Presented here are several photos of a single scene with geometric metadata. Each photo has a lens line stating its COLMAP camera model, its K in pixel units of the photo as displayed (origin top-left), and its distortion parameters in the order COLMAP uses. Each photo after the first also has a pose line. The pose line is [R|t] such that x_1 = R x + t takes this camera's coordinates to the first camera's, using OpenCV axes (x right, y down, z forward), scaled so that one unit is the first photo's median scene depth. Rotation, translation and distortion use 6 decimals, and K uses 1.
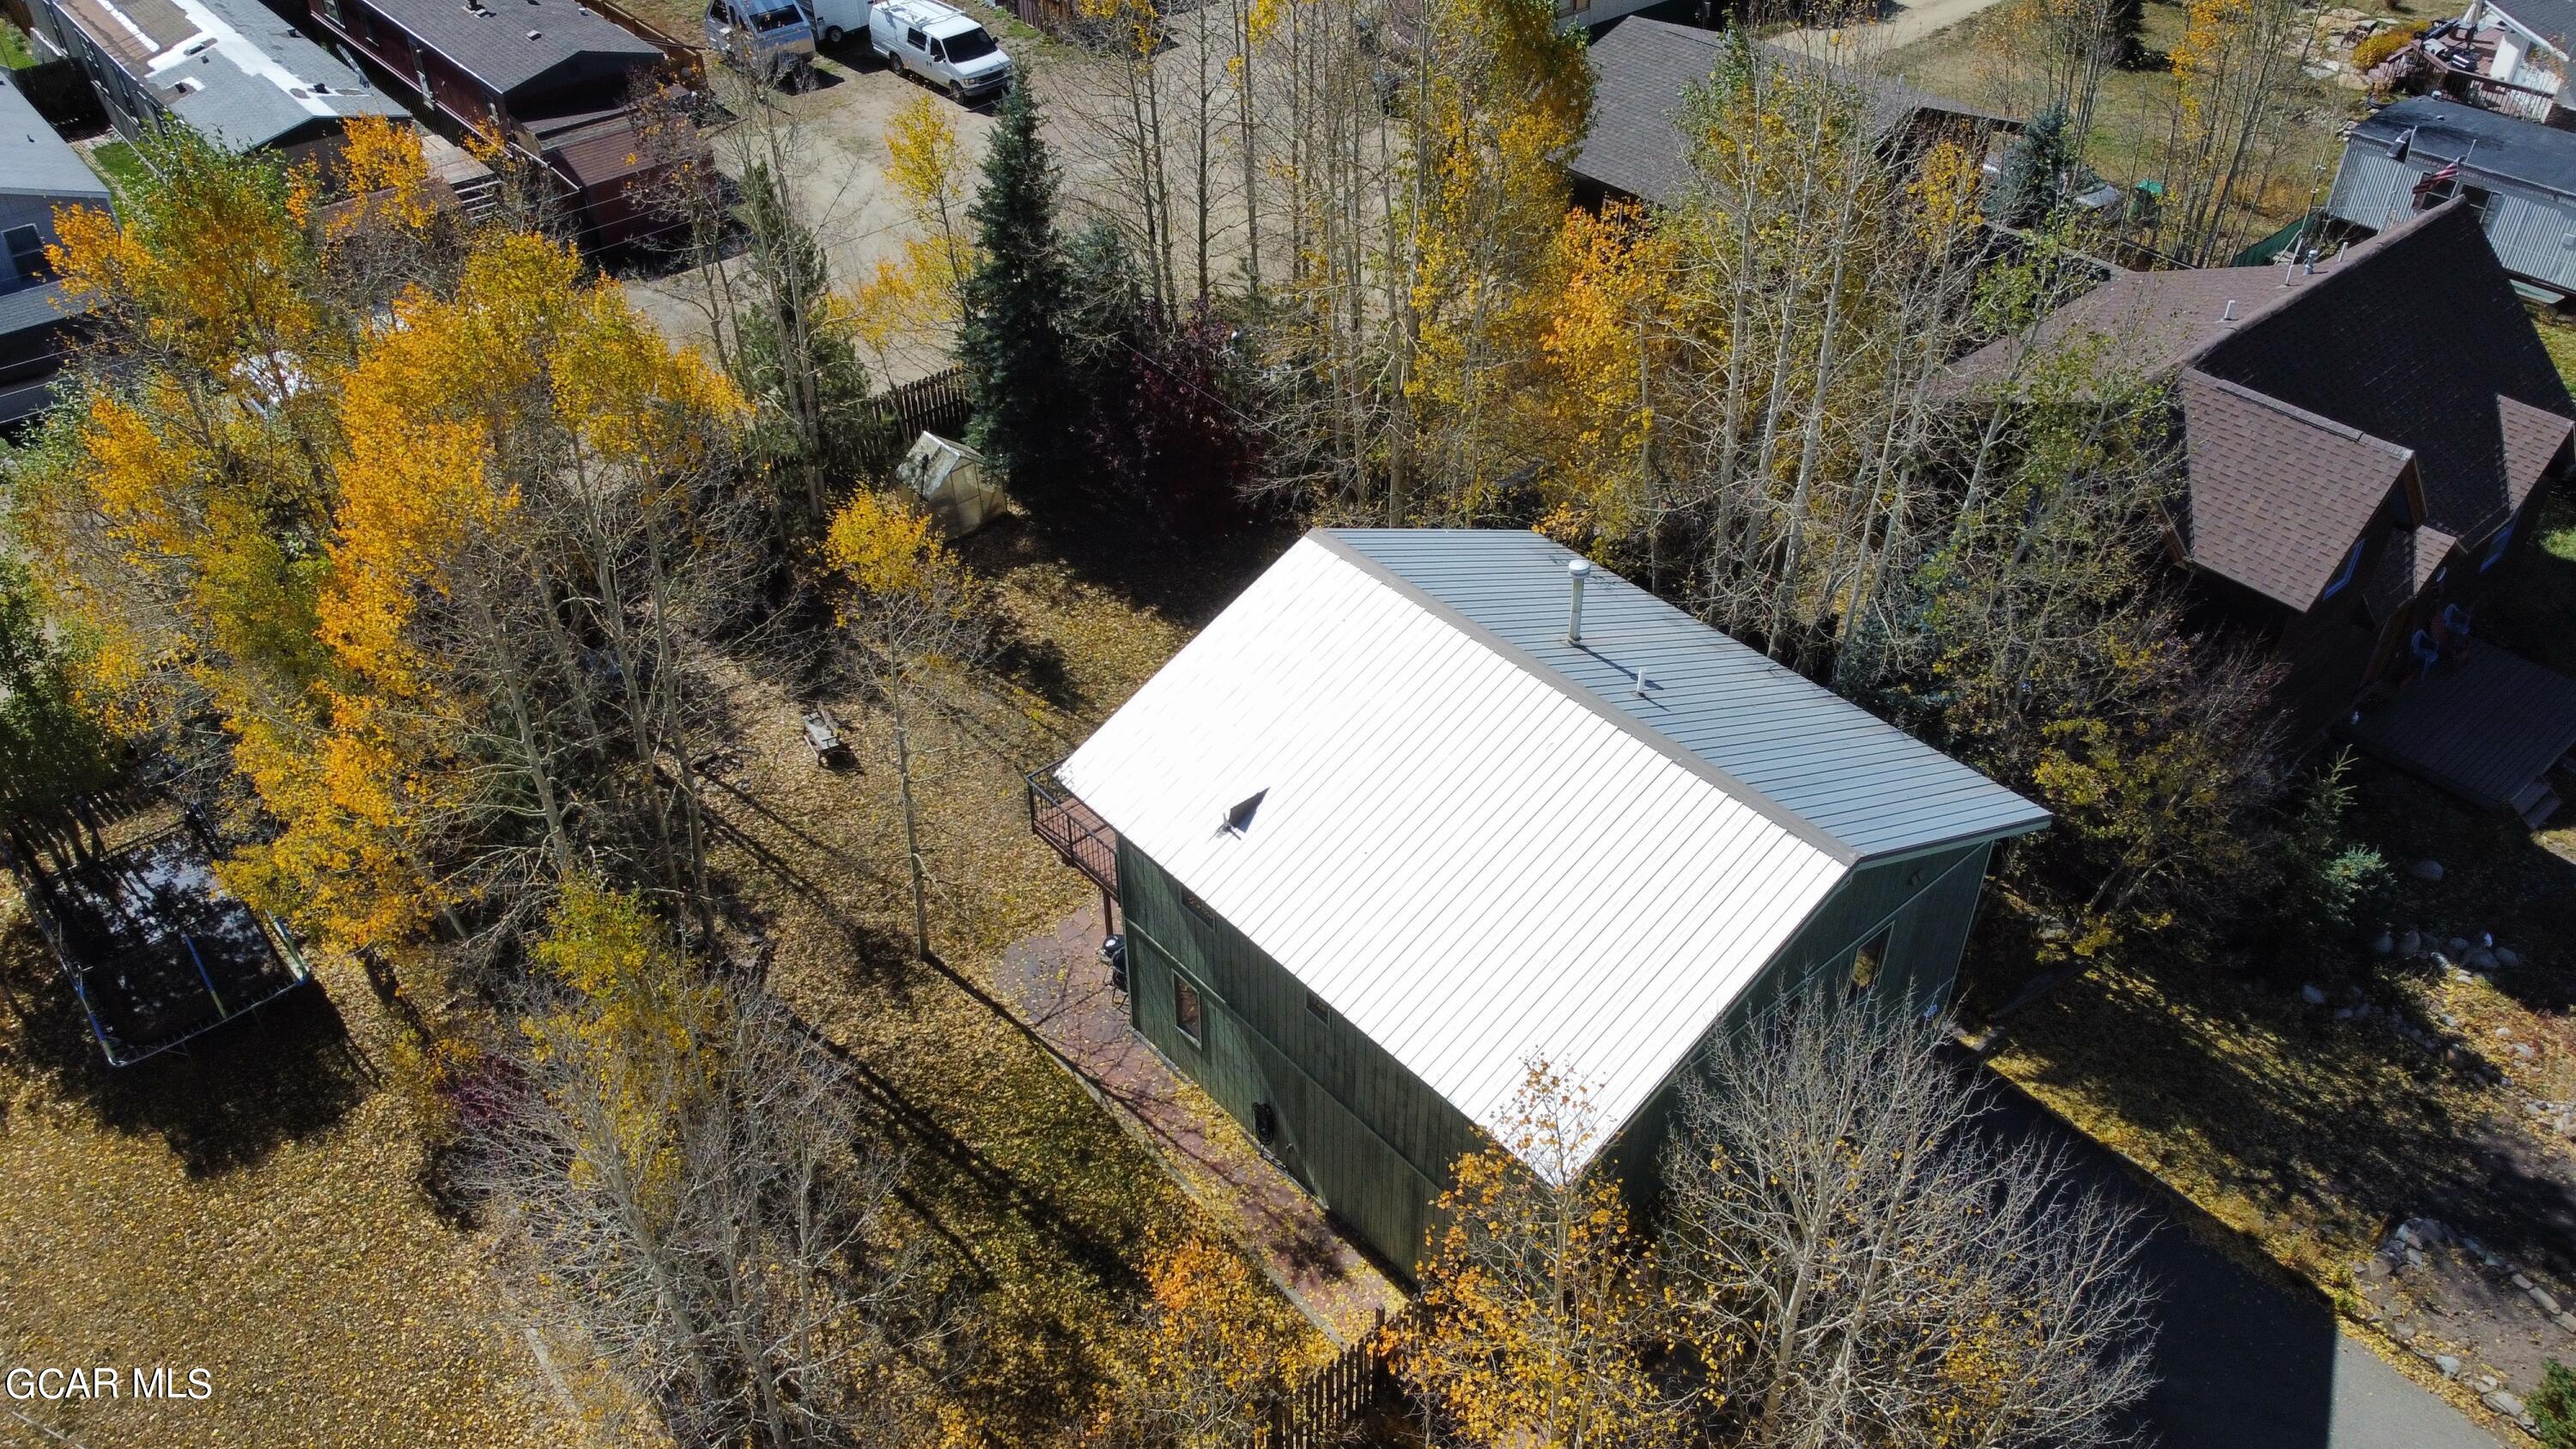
lens RADIAL K [[1879.6, 0, 1286.5], [0, 1879.6, 724.2], [0, 0, 1]] dist [-0.009599, -0.002889]
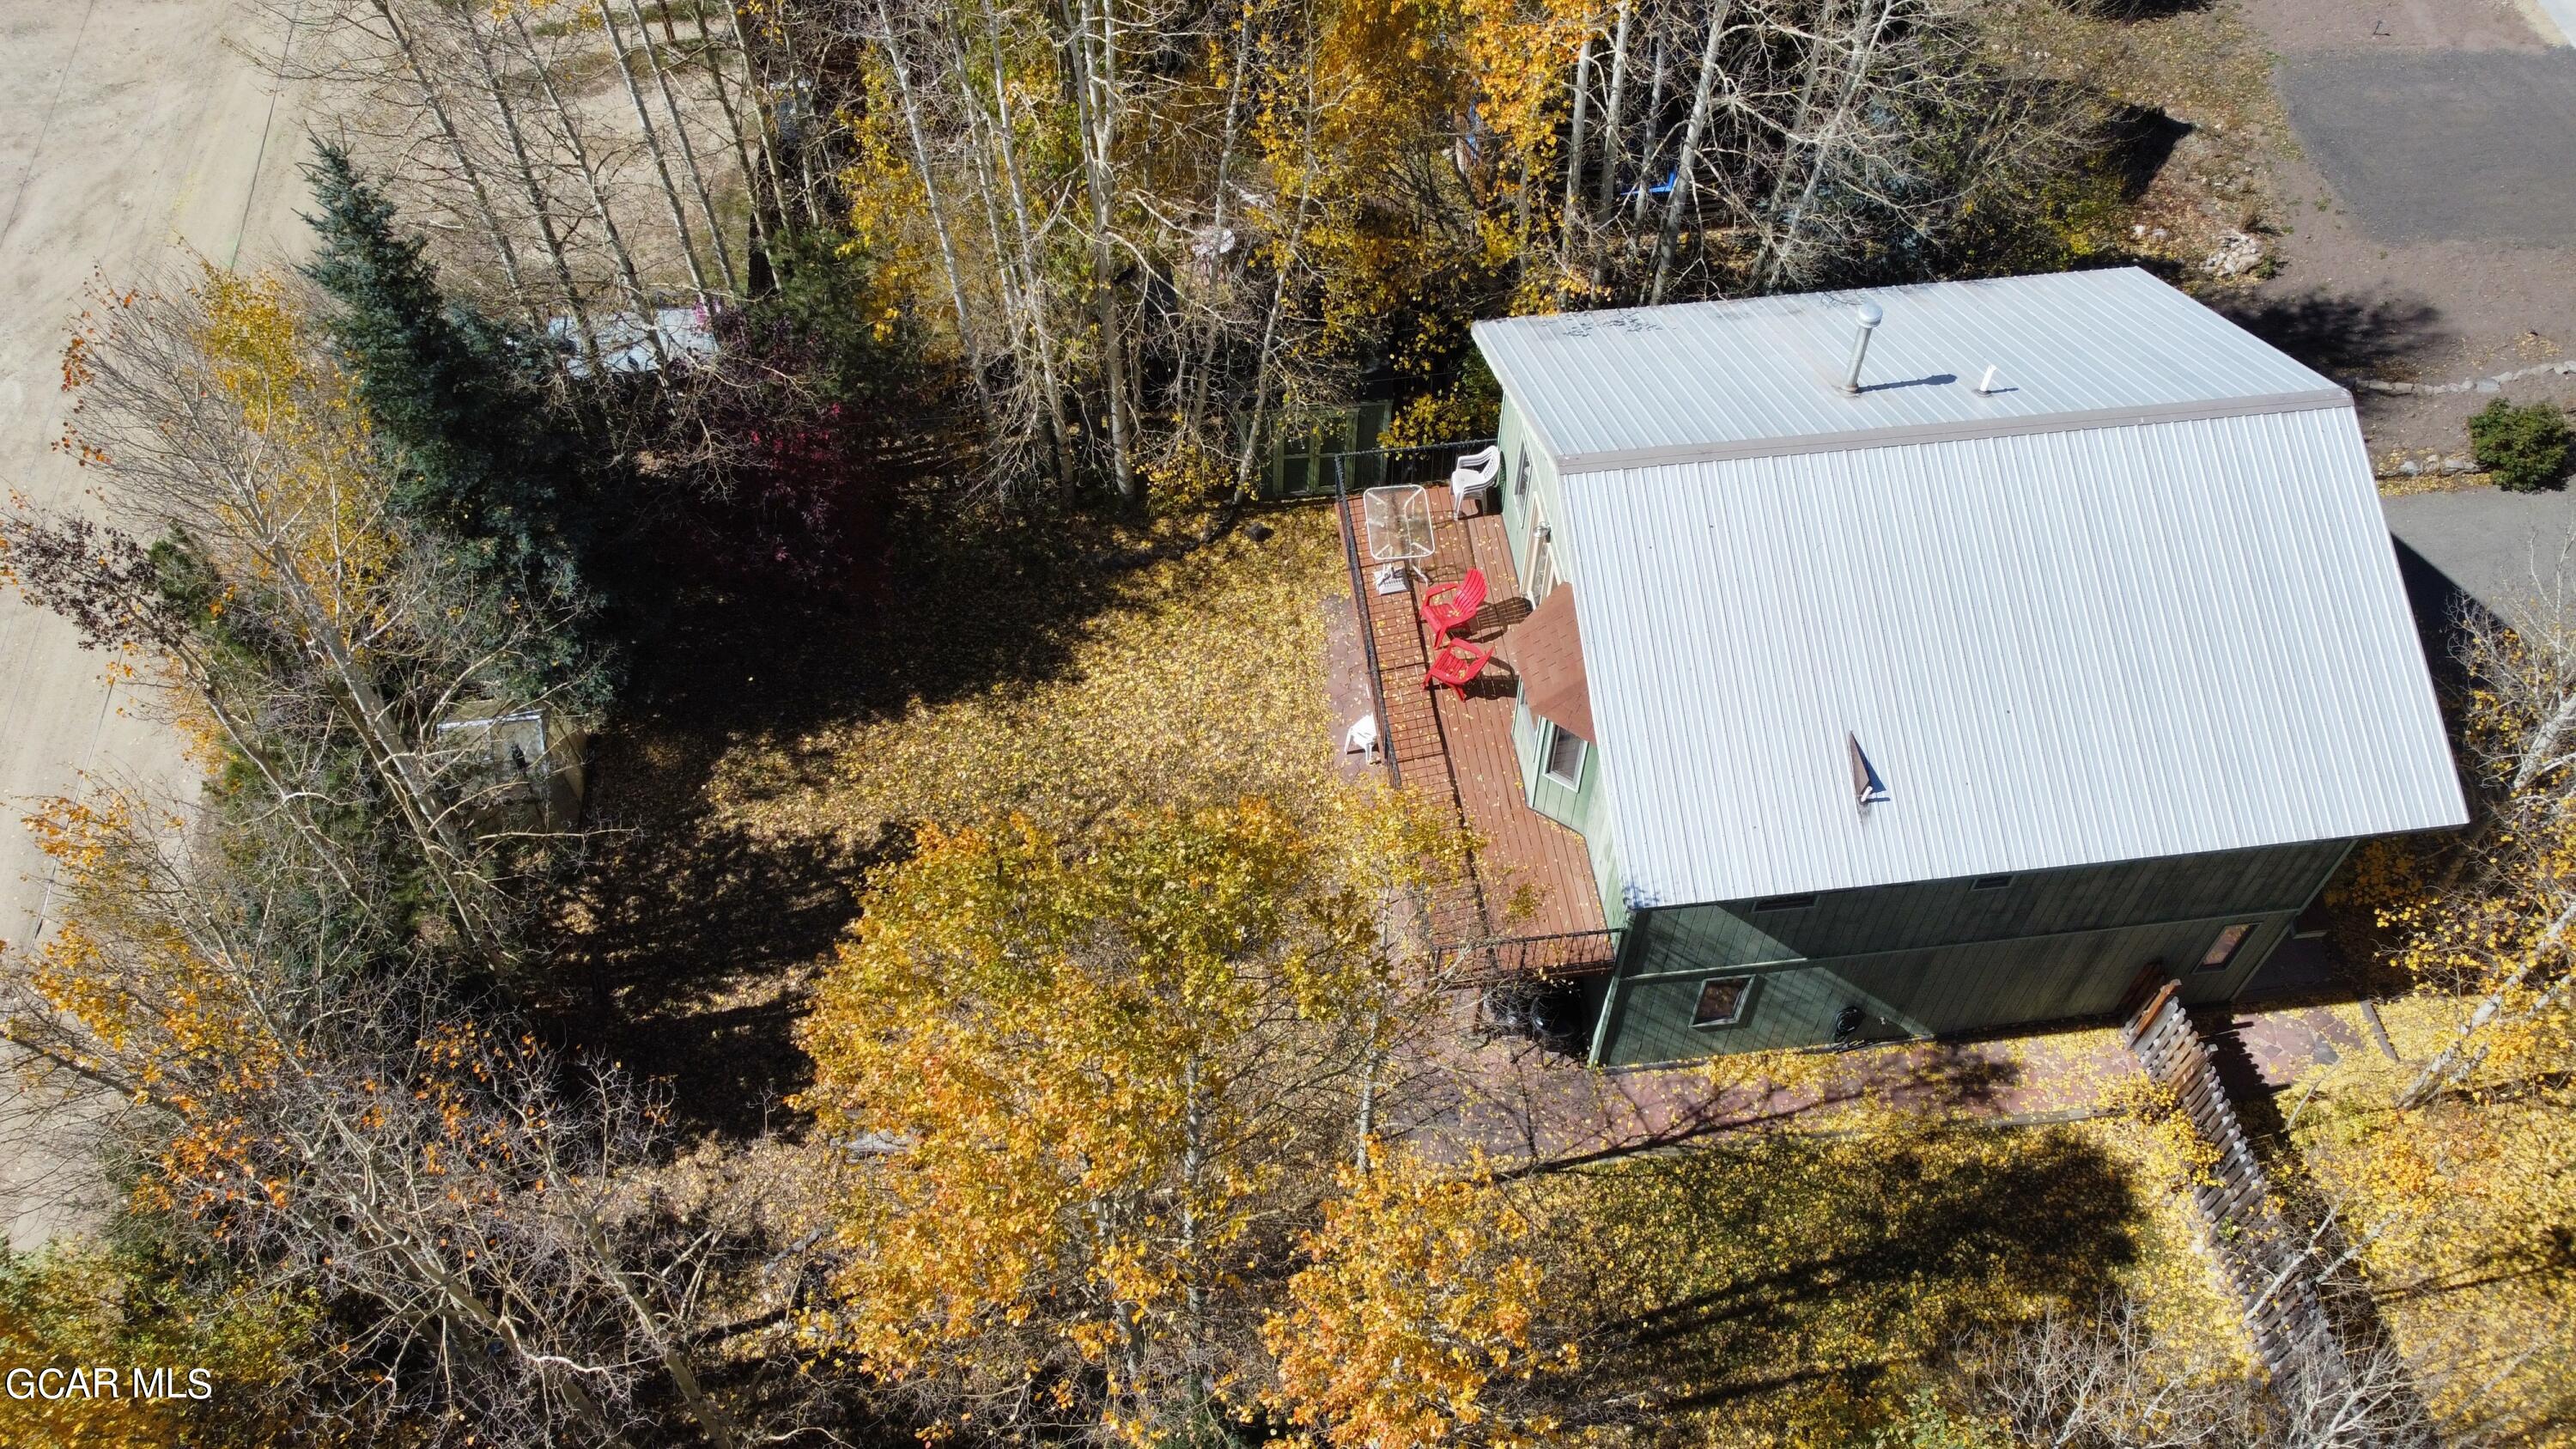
lens RADIAL K [[1879.6, 0, 1285.2], [0, 1879.6, 729.6], [0, 0, 1]] dist [-0.009599, -0.002889]
pose [[0.569561, -0.661108, 0.488401, -0.516701], [0.512079, 0.750197, 0.418305, -0.416935], [-0.642942, 0.011850, 0.765823, 0.468671]]
